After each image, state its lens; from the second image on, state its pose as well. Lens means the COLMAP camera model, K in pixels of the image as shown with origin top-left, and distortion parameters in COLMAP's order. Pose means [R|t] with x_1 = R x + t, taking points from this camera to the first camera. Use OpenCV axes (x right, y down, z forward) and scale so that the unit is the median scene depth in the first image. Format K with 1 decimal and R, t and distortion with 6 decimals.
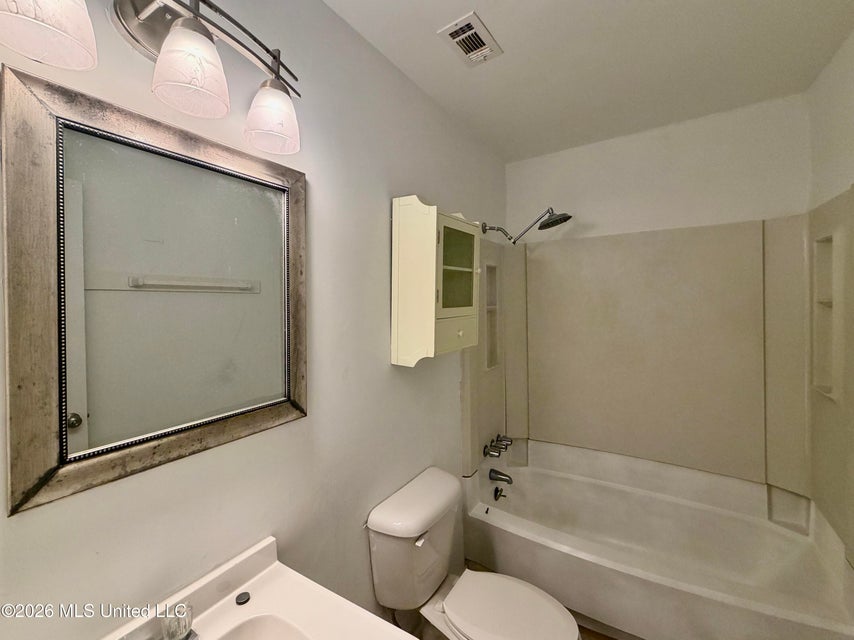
lens RADIAL K [[388.2, 0, 427.9], [0, 388.2, 300.9], [0, 0, 1]] dist [-0.000044, -0.000023]
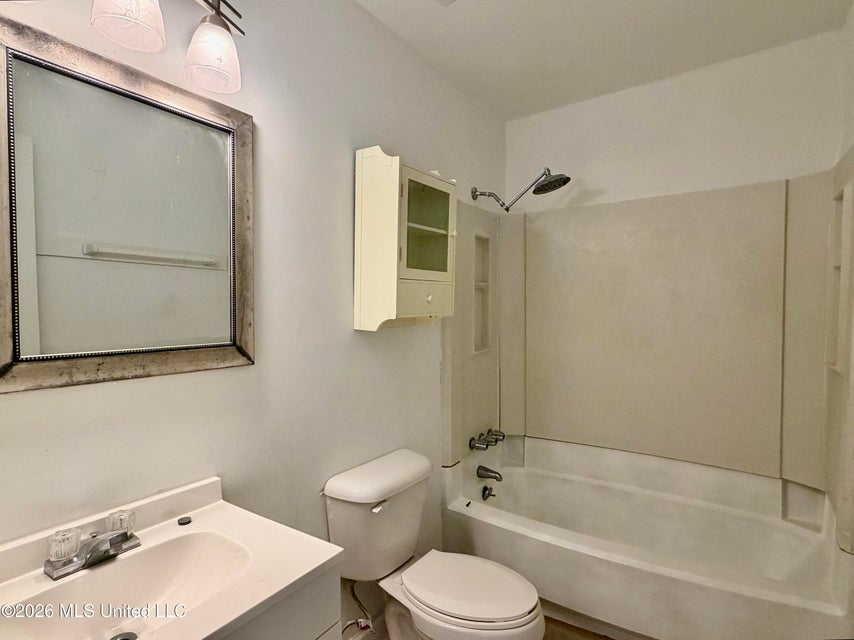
lens RADIAL K [[475.9, 0, 427.0], [0, 475.9, 320.0], [0, 0, 1]] dist [0.000619, -0.000655]
pose [[0.999135, 0.010357, -0.040272, 0.137205], [-0.009282, 0.999598, 0.026801, 0.115976], [0.040534, -0.026404, 0.998829, -0.147466]]
